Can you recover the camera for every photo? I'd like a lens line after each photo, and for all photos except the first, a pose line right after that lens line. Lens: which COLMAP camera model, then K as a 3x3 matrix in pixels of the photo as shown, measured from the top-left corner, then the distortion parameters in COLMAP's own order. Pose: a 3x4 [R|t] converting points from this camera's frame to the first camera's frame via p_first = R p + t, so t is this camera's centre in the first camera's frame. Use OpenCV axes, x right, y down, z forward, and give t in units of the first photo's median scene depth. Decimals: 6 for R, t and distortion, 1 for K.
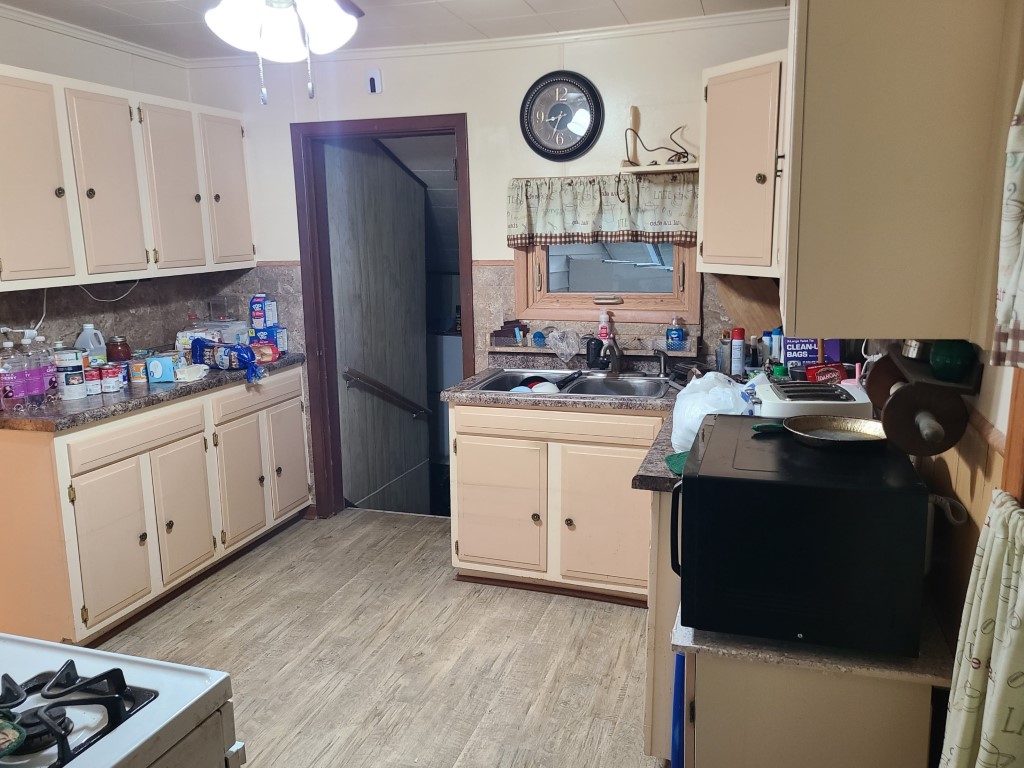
lens RADIAL K [[792.4, 0, 489.4], [0, 792.4, 379.6], [0, 0, 1]] dist [0.063412, -0.042025]
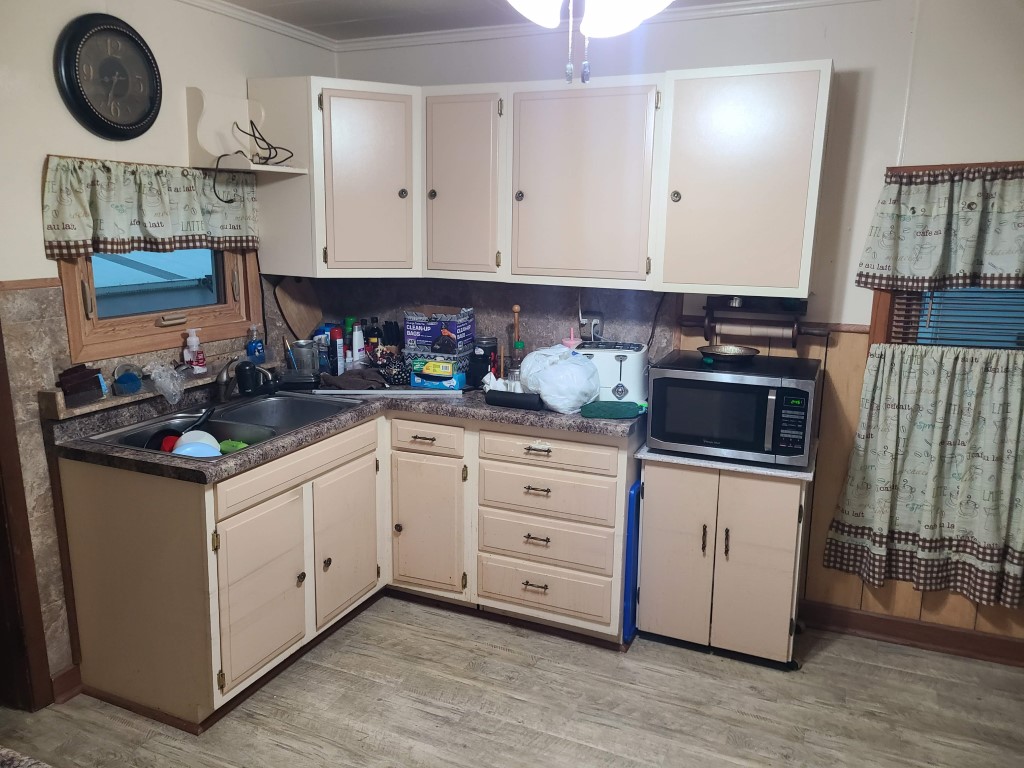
lens RADIAL K [[792.4, 0, 489.4], [0, 792.4, 379.6], [0, 0, 1]] dist [0.063412, -0.042025]
pose [[0.092395, -0.184862, 0.978412, -0.696487], [0.164046, 0.972014, 0.168162, -0.138109], [-0.982116, 0.144967, 0.120135, 0.653857]]
